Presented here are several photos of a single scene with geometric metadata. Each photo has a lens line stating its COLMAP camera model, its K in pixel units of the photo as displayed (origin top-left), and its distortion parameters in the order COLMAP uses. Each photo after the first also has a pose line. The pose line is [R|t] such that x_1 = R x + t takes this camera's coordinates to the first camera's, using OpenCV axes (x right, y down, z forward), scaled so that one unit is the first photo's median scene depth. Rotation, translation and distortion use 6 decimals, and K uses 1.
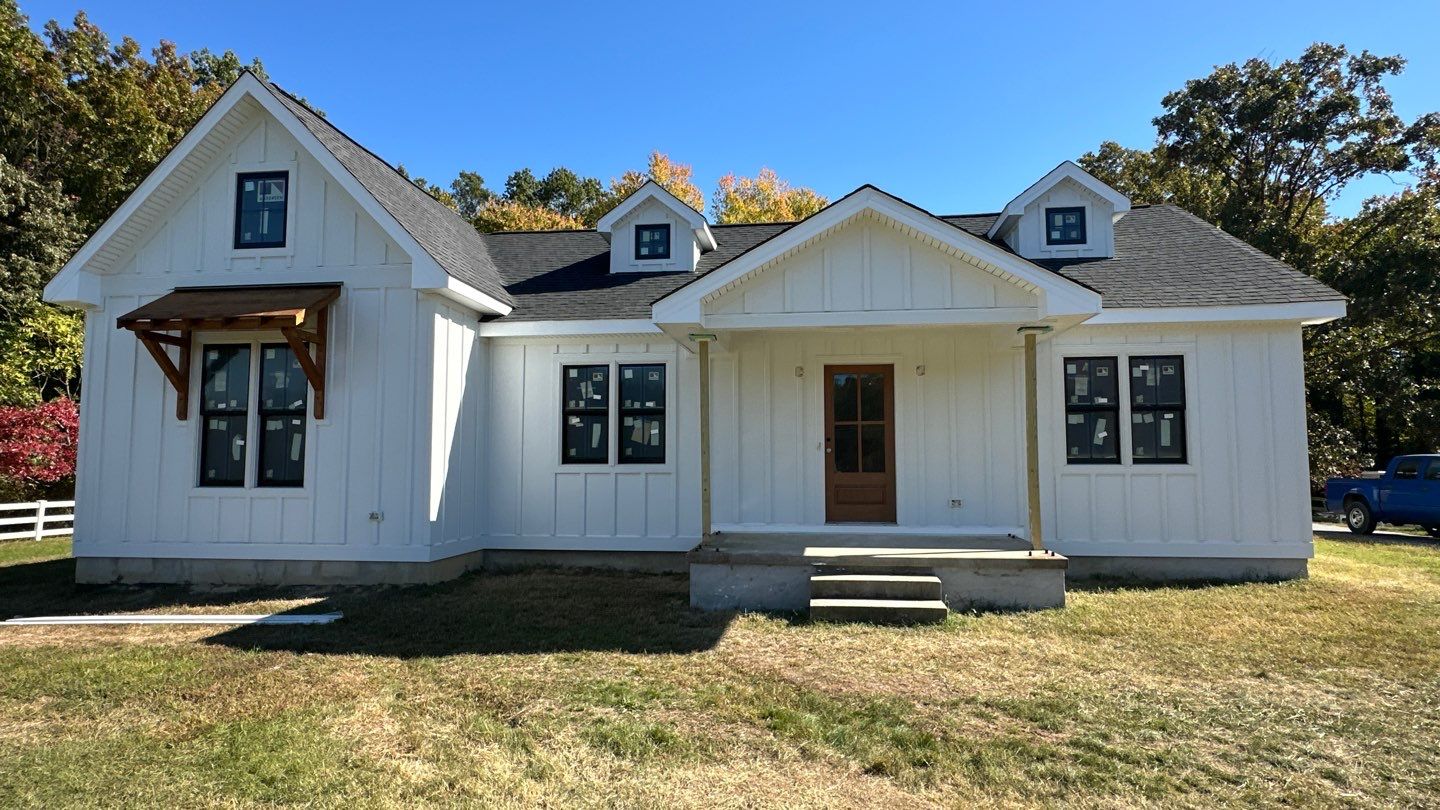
lens RADIAL K [[815.4, 0, 711.8], [0, 815.4, 411.6], [0, 0, 1]] dist [-0.003826, 0.000118]
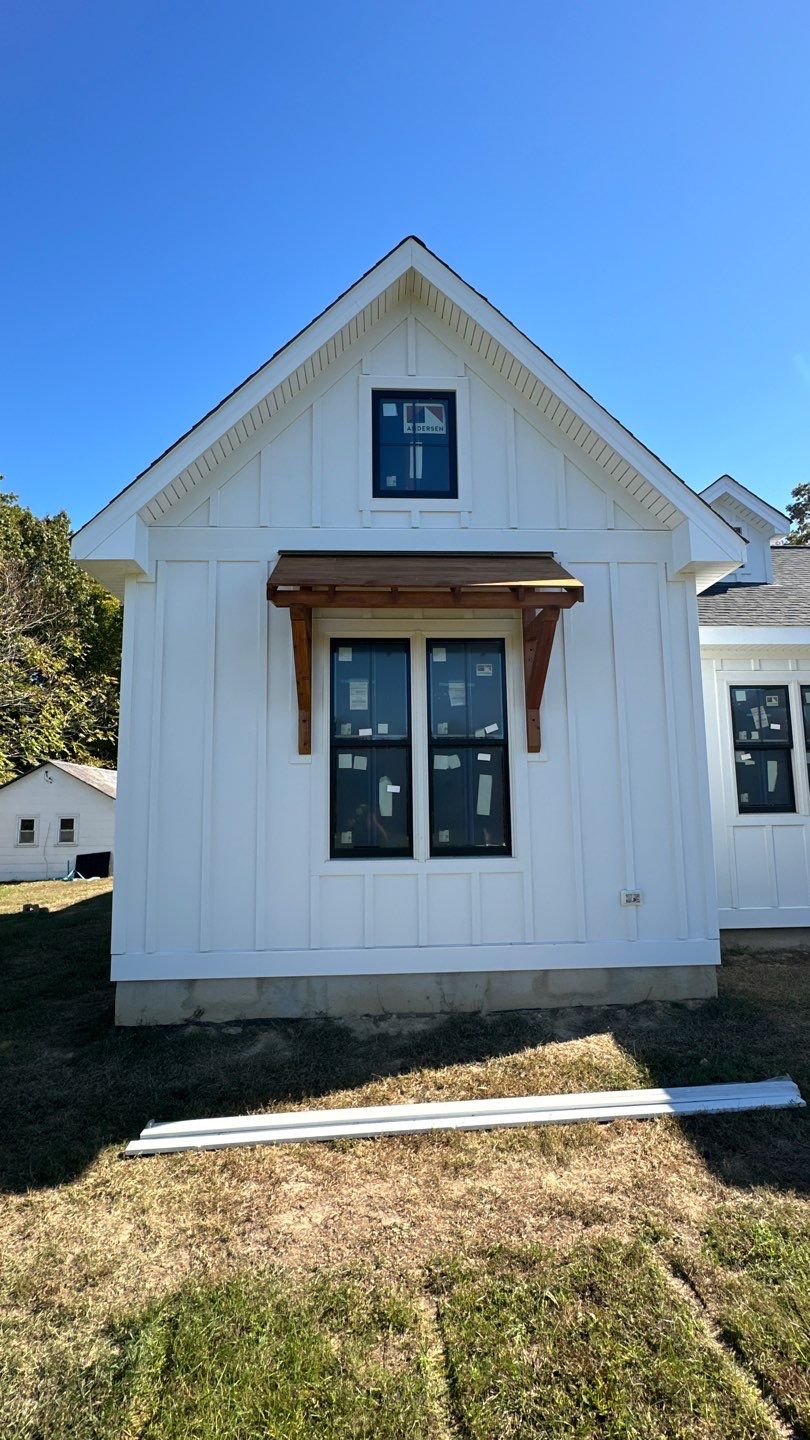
lens RADIAL K [[707.1, 0, 400.8], [0, 707.1, 724.8], [0, 0, 1]] dist [-0.004205, 0.000077]
pose [[0.982764, 0.008520, 0.184667, -0.676897], [0.000548, 0.998799, -0.048999, 0.014518], [-0.184863, 0.048256, 0.981579, 0.441130]]
